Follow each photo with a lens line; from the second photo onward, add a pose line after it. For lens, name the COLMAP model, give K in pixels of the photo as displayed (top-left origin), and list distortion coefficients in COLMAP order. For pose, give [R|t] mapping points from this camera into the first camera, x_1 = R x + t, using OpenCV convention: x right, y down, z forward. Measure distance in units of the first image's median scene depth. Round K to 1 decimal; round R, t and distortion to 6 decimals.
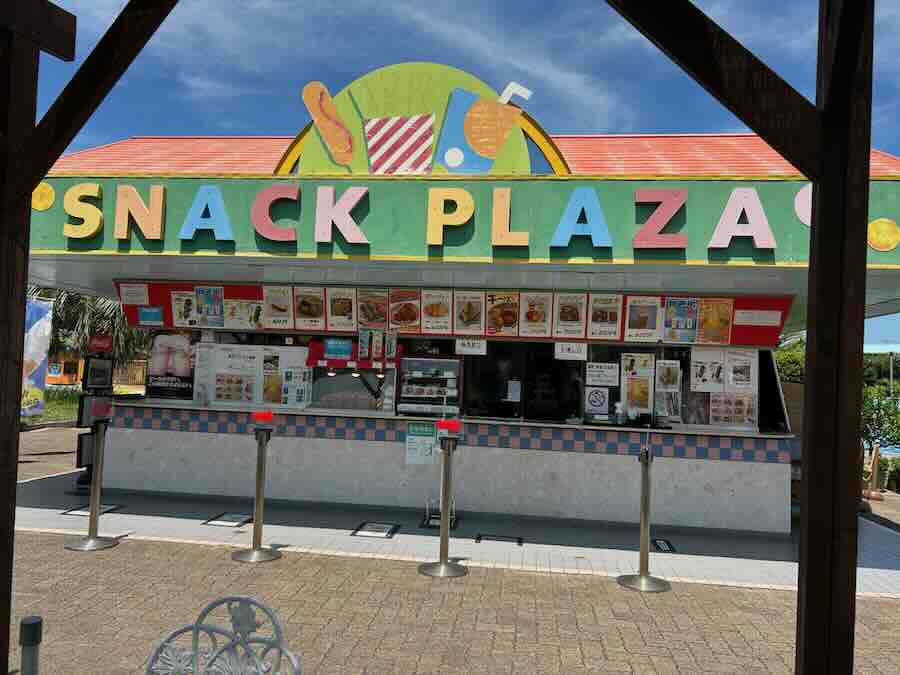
lens RADIAL K [[684.6, 0, 450.0], [0, 684.6, 337.5], [0, 0, 1]] dist [0.032451, -0.009214]
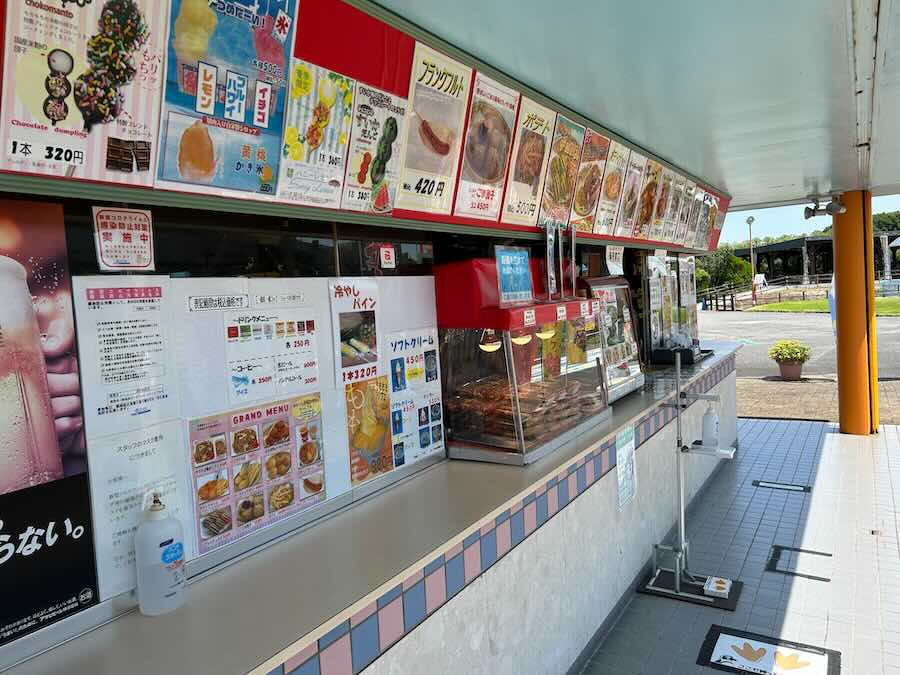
lens RADIAL K [[684.6, 0, 450.0], [0, 684.6, 337.5], [0, 0, 1]] dist [0.032451, -0.009214]
pose [[0.402941, -0.124600, 0.906705, -0.499901], [0.023608, 0.991775, 0.125799, 0.002832], [-0.914922, -0.029284, 0.402568, 0.858506]]
